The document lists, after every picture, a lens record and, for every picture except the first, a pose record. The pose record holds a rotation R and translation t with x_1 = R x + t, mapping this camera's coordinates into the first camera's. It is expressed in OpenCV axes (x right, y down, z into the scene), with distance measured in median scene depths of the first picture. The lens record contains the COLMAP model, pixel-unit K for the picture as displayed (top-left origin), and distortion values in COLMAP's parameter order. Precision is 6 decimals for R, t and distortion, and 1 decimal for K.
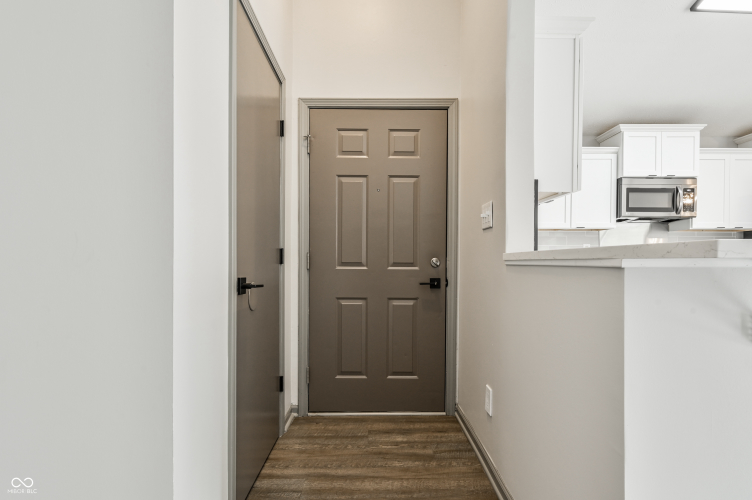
lens RADIAL K [[389.0, 0, 376.0], [0, 389.0, 265.2], [0, 0, 1]] dist [-0.000925, -0.000409]
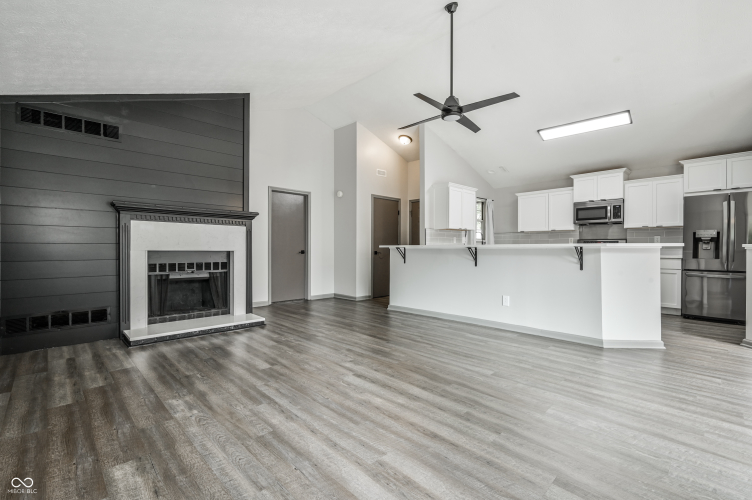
lens RADIAL K [[334.6, 0, 375.3], [0, 334.6, 253.1], [0, 0, 1]] dist [0.000886, -0.000251]
pose [[0.686121, 0.008687, -0.727435, 1.168003], [-0.003741, 0.999958, 0.008413, 0.008835], [0.727478, -0.003051, 0.686125, -0.832059]]
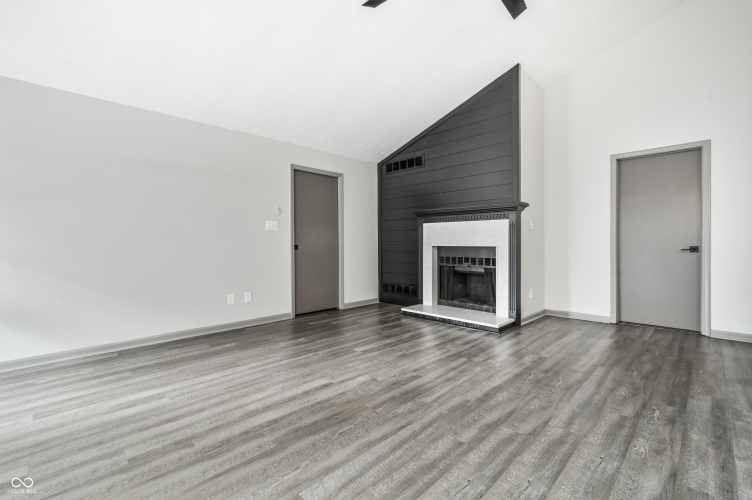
lens RADIAL K [[334.6, 0, 375.7], [0, 334.6, 242.9], [0, 0, 1]] dist [0.000886, -0.000251]
pose [[-0.716185, -0.002467, -0.697906, 1.012587], [-0.001499, 0.999997, -0.001996, 0.003421], [0.697909, -0.000384, -0.716187, 0.143614]]
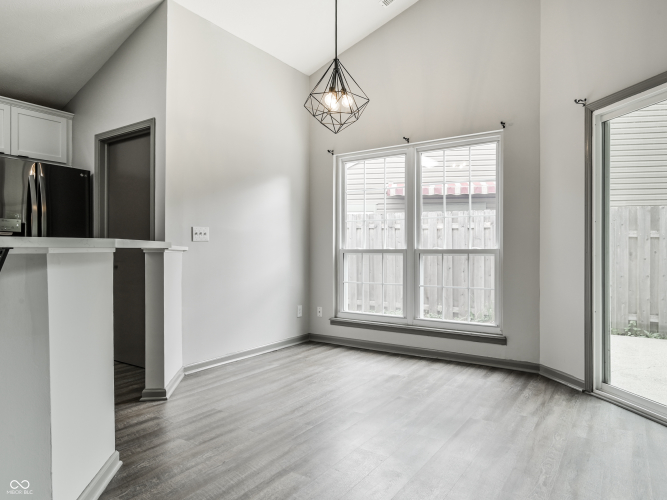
lens RADIAL K [[429.4, 0, 346.7], [0, 429.4, 243.3], [0, 0, 1]] dist [-0.001380, 0.005885]
pose [[0.557214, 0.009543, 0.830314, 0.759124], [0.007008, 0.999844, -0.016195, 0.000878], [-0.830339, 0.014843, 0.557060, -0.201113]]
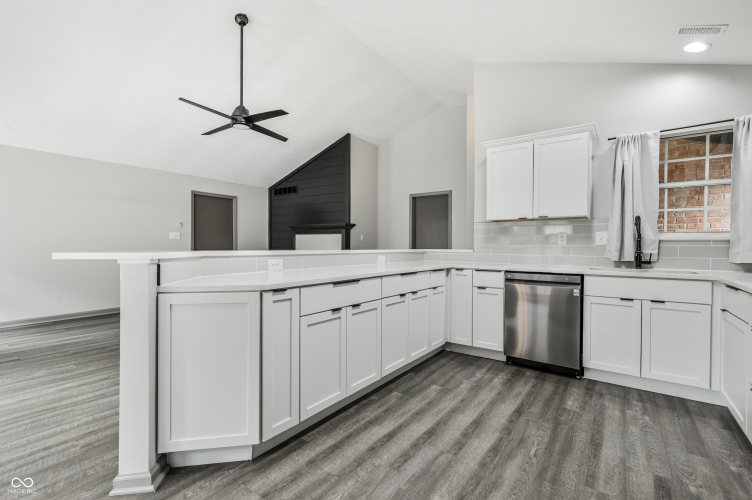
lens RADIAL K [[336.0, 0, 384.1], [0, 336.0, 249.7], [0, 0, 1]] dist [0.009833, -0.001142]
pose [[-0.587424, 0.005965, -0.809257, 1.182093], [-0.010435, 0.999834, 0.014944, -0.025646], [0.809212, 0.017224, -0.587264, 0.830364]]
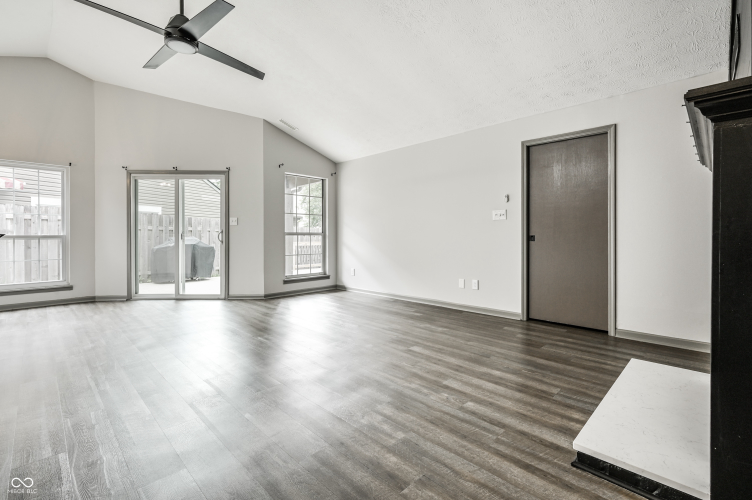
lens RADIAL K [[334.6, 0, 377.1], [0, 334.6, 240.4], [0, 0, 1]] dist [0.000886, -0.000251]
pose [[-0.703772, -0.011639, 0.710331, -0.052136], [0.005791, 0.999739, 0.022118, -0.002203], [-0.710402, 0.019679, -0.703521, 0.122673]]
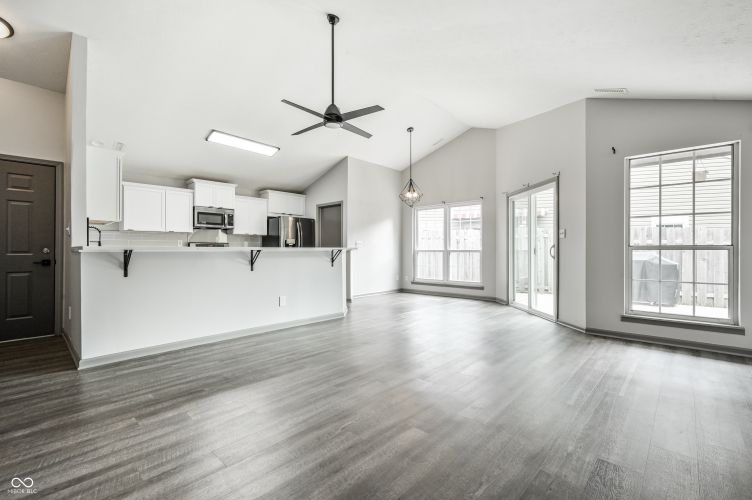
lens RADIAL K [[334.6, 0, 380.6], [0, 334.6, 248.9], [0, 0, 1]] dist [0.000886, -0.000251]
pose [[0.682315, 0.000444, 0.731059, 0.052003], [0.007773, 0.999939, -0.007862, 0.005396], [-0.731017, 0.011046, 0.682269, -0.798054]]
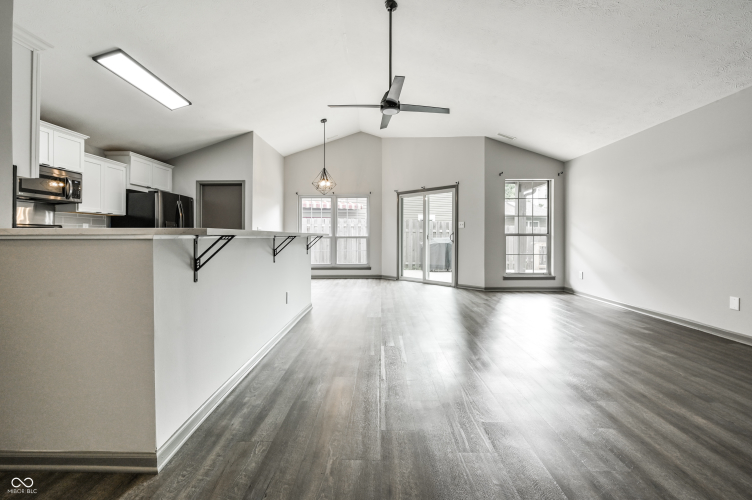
lens RADIAL K [[300.6, 0, 379.6], [0, 300.6, 236.9], [0, 0, 1]] dist [-0.001778, -0.000078]
pose [[0.016166, -0.002814, 0.999865, -0.197711], [0.009332, 0.999953, 0.002664, 0.000076], [-0.999826, 0.009287, 0.016191, -0.043234]]
